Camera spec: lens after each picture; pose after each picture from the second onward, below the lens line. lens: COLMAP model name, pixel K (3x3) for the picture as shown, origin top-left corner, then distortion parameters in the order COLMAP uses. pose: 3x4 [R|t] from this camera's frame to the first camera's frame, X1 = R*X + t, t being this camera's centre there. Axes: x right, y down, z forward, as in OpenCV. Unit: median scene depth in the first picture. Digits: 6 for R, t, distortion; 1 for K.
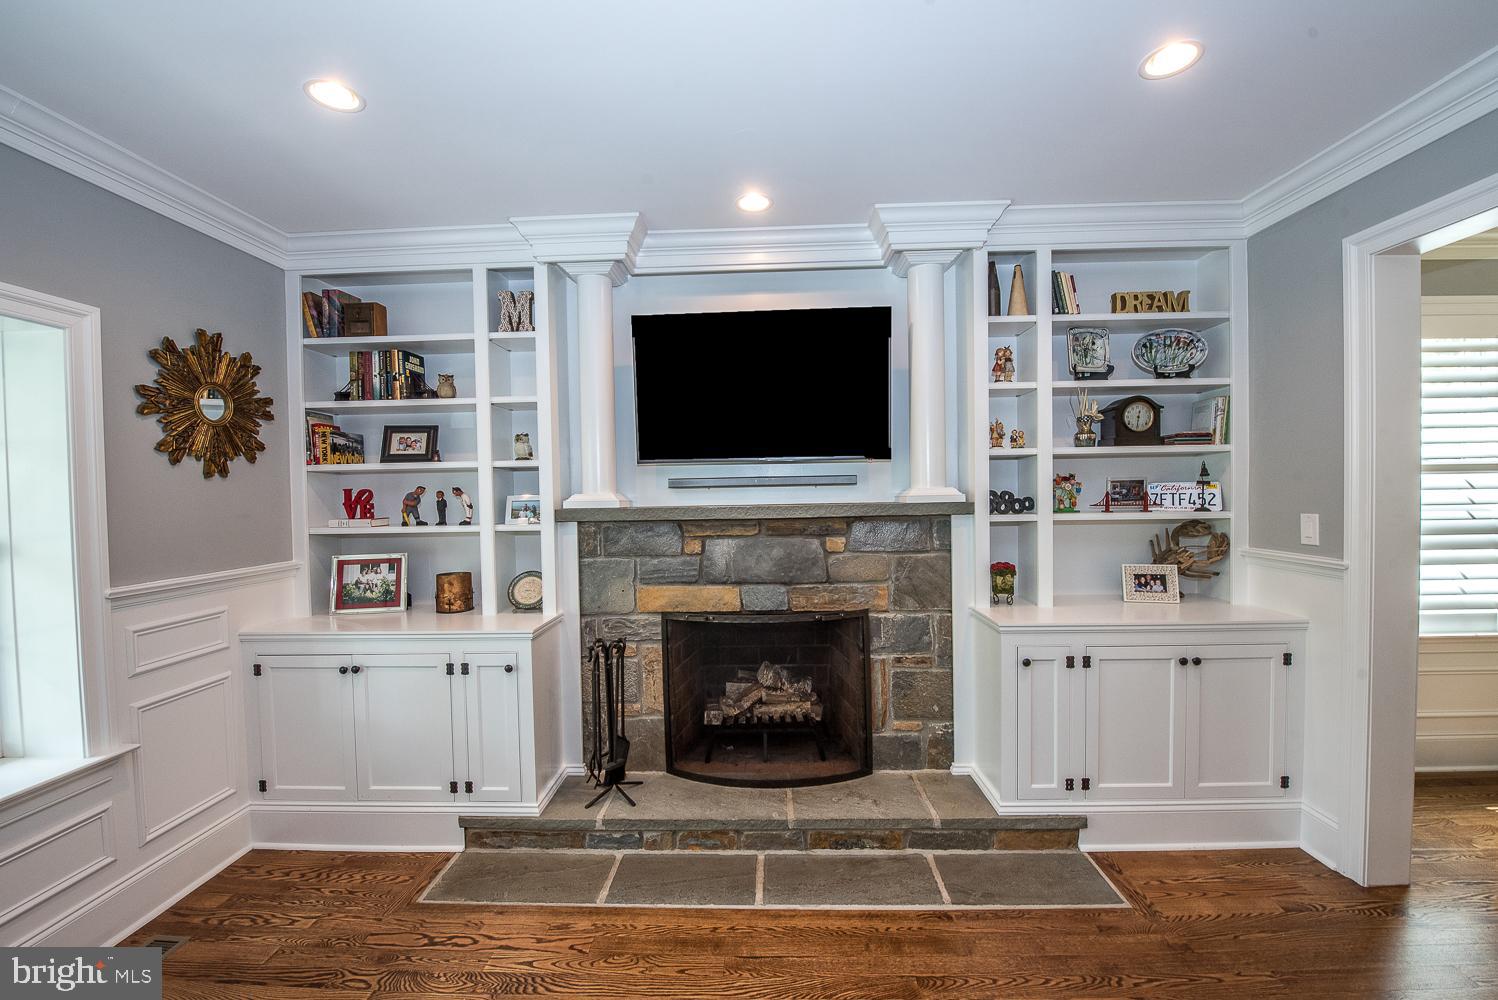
lens RADIAL K [[598.3, 0, 751.6], [0, 598.3, 505.0], [0, 0, 1]] dist [-0.015616, -0.000429]
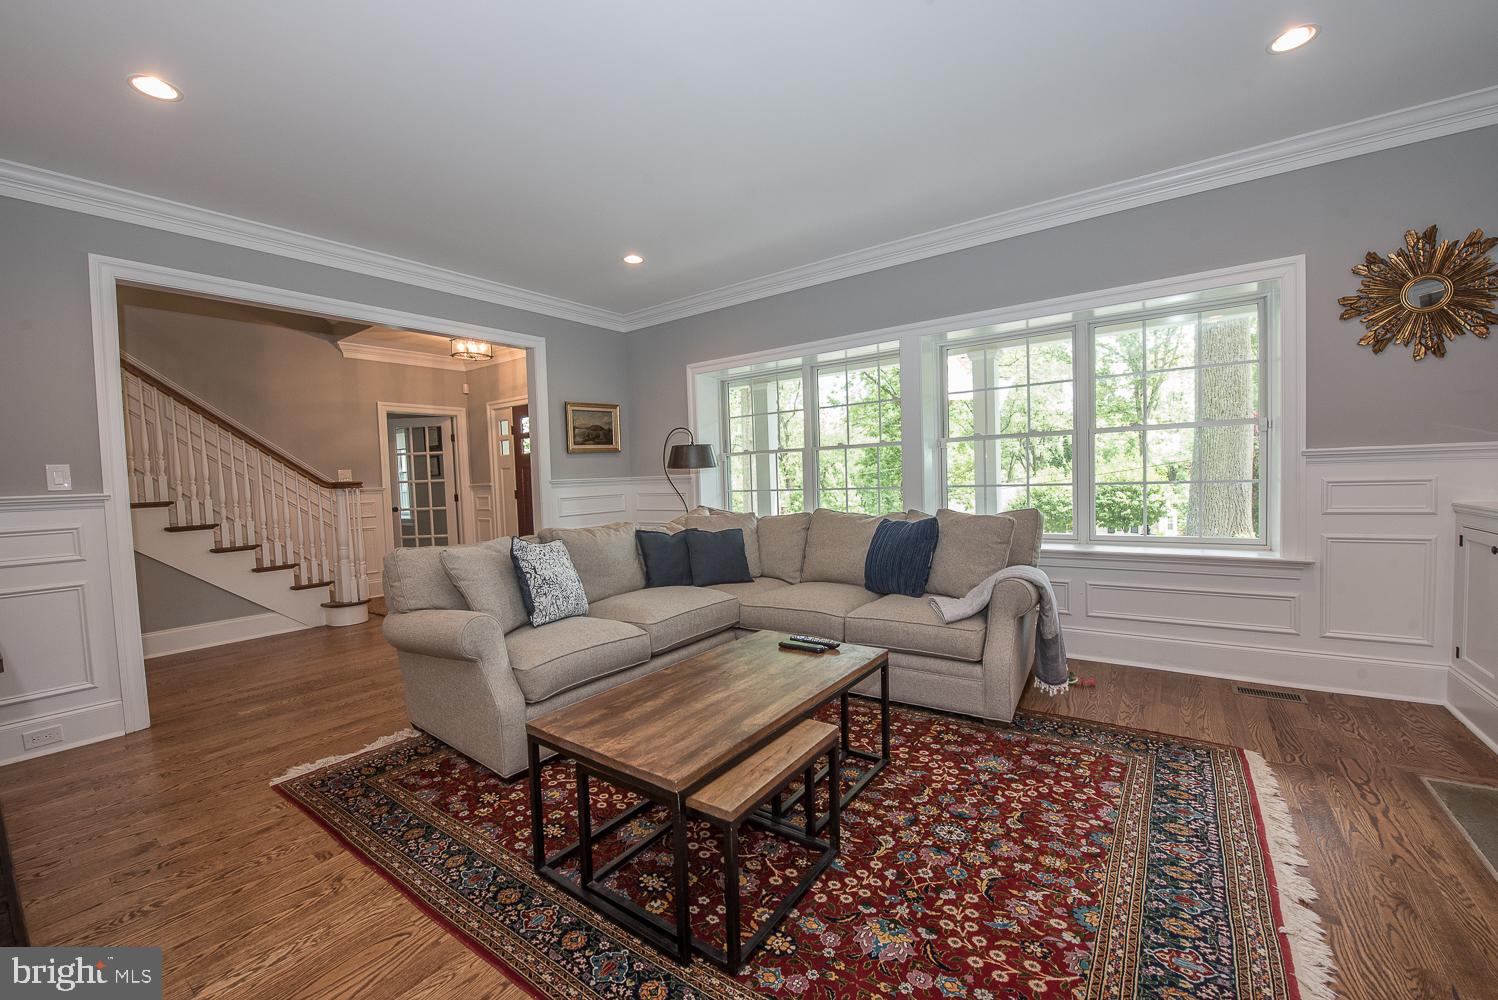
lens RADIAL K [[598.3, 0, 749.1], [0, 598.3, 508.0], [0, 0, 1]] dist [-0.015616, -0.000429]
pose [[-0.556535, 0.074658, -0.827463, 0.816810], [0.018511, 0.996821, 0.077488, 0.138031], [0.830618, 0.027808, -0.556148, 0.611059]]
